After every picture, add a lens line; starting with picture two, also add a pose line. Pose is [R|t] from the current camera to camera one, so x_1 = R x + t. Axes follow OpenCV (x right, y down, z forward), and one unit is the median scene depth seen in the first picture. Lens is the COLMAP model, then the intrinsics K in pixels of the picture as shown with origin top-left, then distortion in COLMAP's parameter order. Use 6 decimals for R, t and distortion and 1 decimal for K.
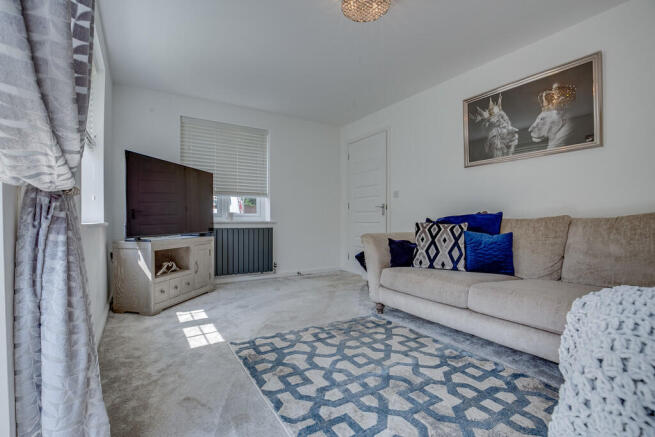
lens RADIAL K [[293.8, 0, 327.5], [0, 293.8, 218.5], [0, 0, 1]] dist [-0.001109, -0.000106]
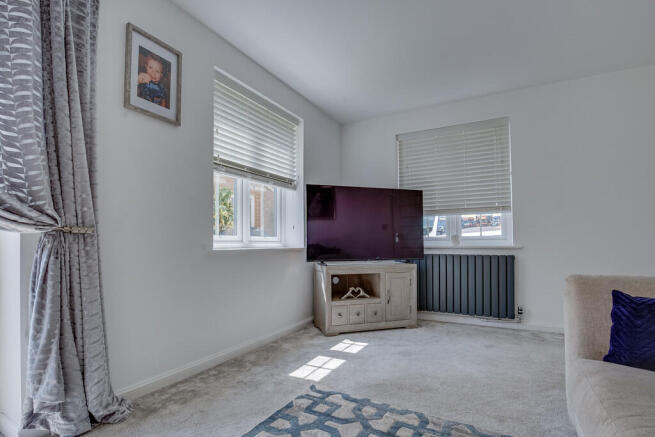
lens RADIAL K [[320.9, 0, 328.7], [0, 320.9, 235.1], [0, 0, 1]] dist [-0.032170, -0.000215]
pose [[0.489593, -0.022937, -0.871649, 0.415154], [0.008693, 0.999733, -0.021424, -0.007044], [0.871908, 0.002912, 0.489661, 0.435739]]
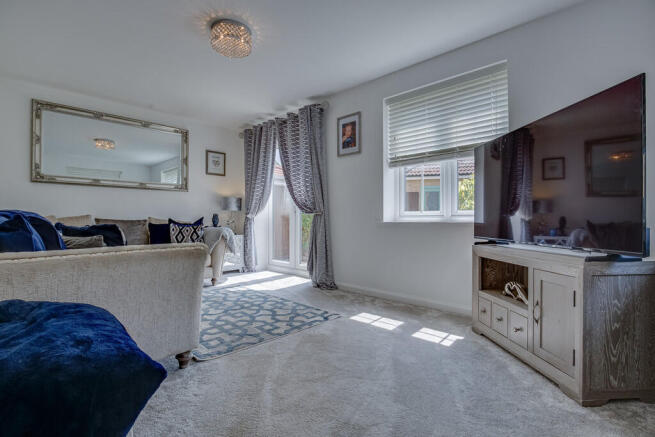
lens RADIAL K [[310.1, 0, 327.5], [0, 310.1, 218.5], [0, 0, 1]] dist [-0.000519, 0.000065]
pose [[-0.970359, 0.000816, -0.241668, 0.038814], [0.003180, 0.999951, -0.009395, 0.009282], [0.241648, -0.009885, -0.970314, 1.776935]]
